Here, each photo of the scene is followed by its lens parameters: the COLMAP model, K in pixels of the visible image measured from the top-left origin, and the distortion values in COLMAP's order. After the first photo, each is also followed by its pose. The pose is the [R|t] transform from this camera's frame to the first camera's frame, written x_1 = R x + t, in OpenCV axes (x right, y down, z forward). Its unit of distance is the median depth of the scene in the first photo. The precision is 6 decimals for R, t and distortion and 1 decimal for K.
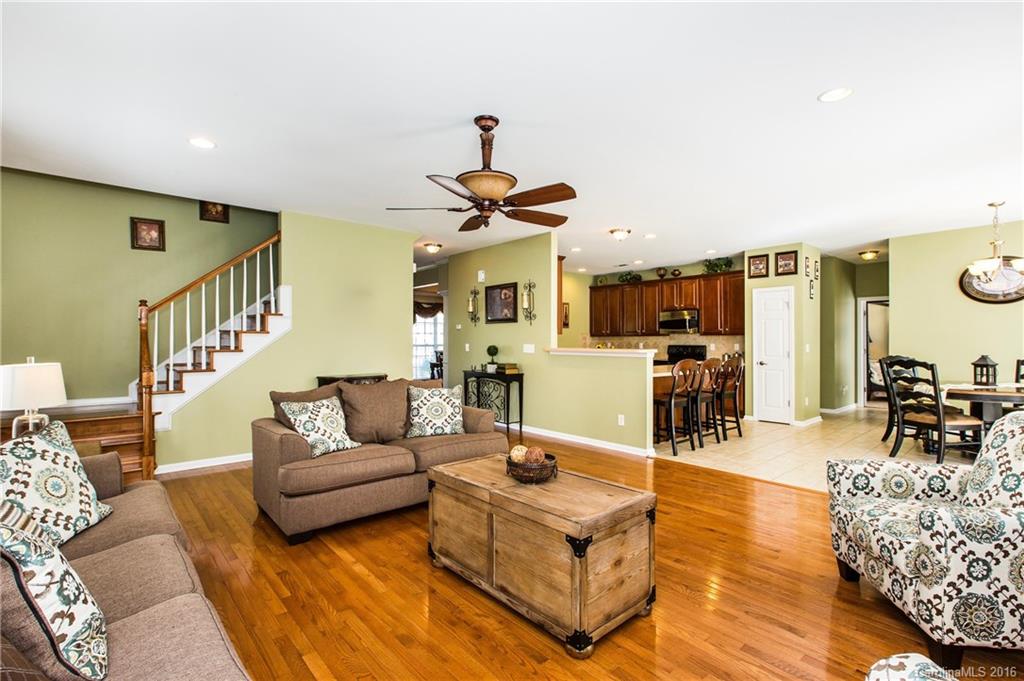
lens RADIAL K [[470.0, 0, 507.5], [0, 470.0, 337.1], [0, 0, 1]] dist [-0.001330, -0.000312]
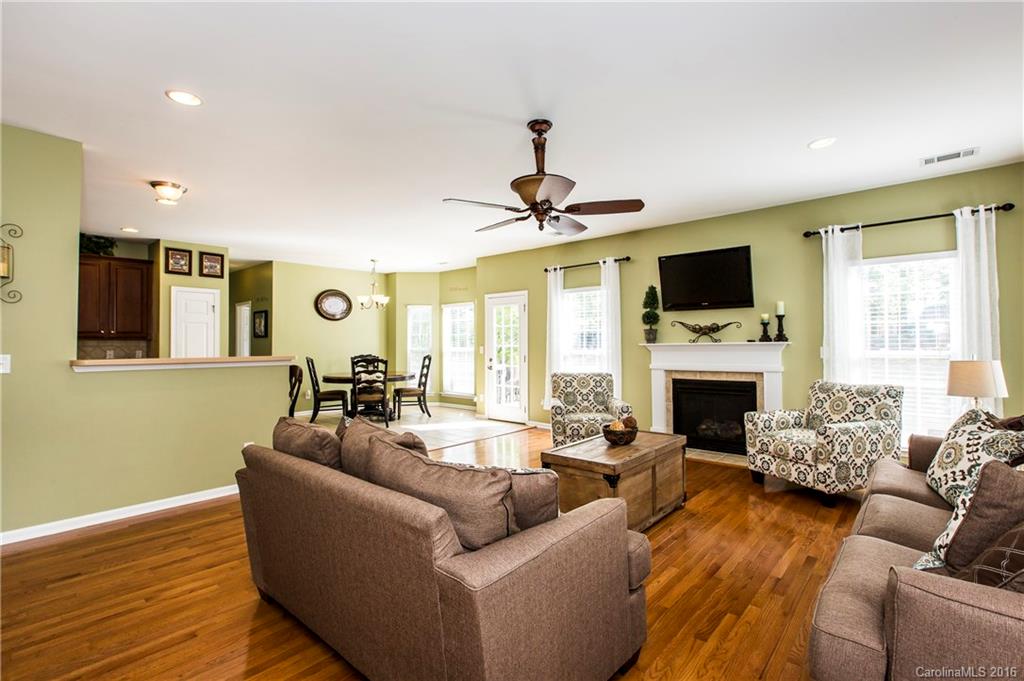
lens RADIAL K [[470.0, 0, 516.0], [0, 470.0, 338.0], [0, 0, 1]] dist [-0.001330, -0.000312]
pose [[-0.126891, 0.011295, 0.991852, -0.371109], [-0.004881, 0.999916, -0.012011, 0.000671], [-0.991905, -0.006366, -0.126826, 0.423104]]
